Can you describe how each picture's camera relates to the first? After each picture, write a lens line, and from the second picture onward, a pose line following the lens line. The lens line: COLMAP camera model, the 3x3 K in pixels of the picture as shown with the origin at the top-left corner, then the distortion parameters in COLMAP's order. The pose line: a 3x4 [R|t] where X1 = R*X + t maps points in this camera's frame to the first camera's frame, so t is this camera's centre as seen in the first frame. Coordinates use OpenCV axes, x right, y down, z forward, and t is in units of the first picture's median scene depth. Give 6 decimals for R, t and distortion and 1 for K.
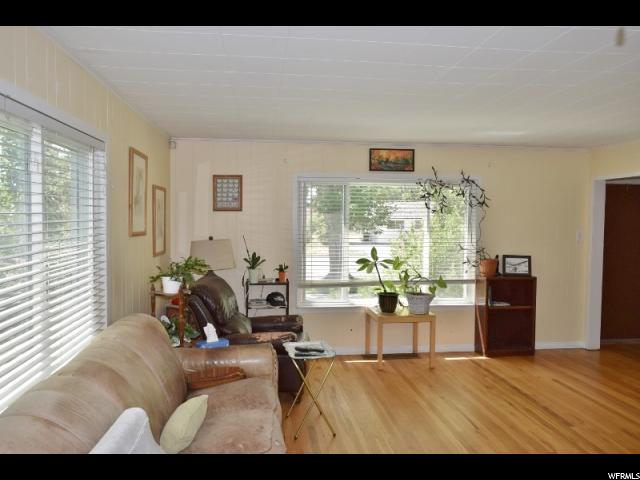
lens RADIAL K [[492.3, 0, 320.0], [0, 492.3, 240.0], [0, 0, 1]] dist [-0.000985, 0.002429]
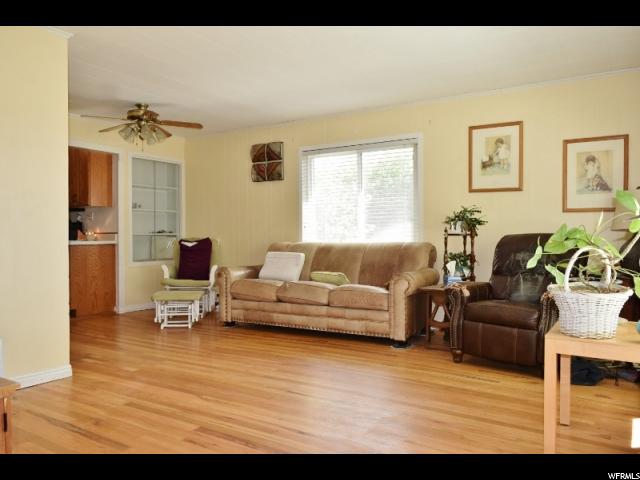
lens RADIAL K [[492.3, 0, 320.0], [0, 492.3, 240.0], [0, 0, 1]] dist [-0.000985, 0.002429]
pose [[-0.632631, 0.000783, -0.774453, 0.623885], [-0.040031, 0.998630, 0.033709, 0.064879], [0.773418, 0.052327, -0.631732, 1.039326]]
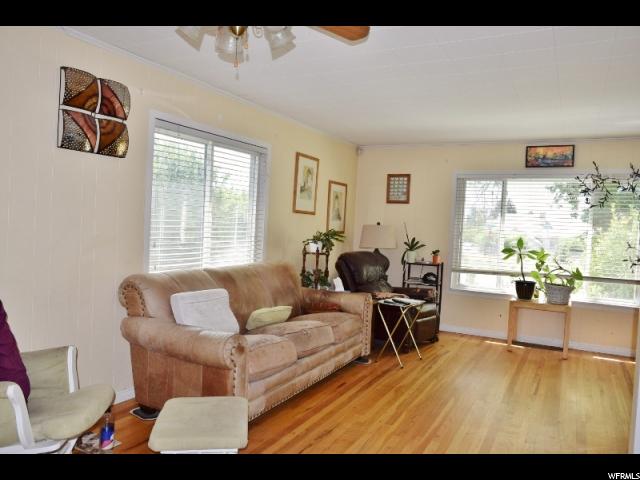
lens RADIAL K [[492.3, 0, 320.0], [0, 492.3, 240.0], [0, 0, 1]] dist [-0.000985, 0.002429]
pose [[0.825440, 0.052225, -0.562069, 0.349560], [-0.070144, 0.997483, -0.010330, 0.058943], [0.560115, 0.047953, 0.827026, -0.120673]]
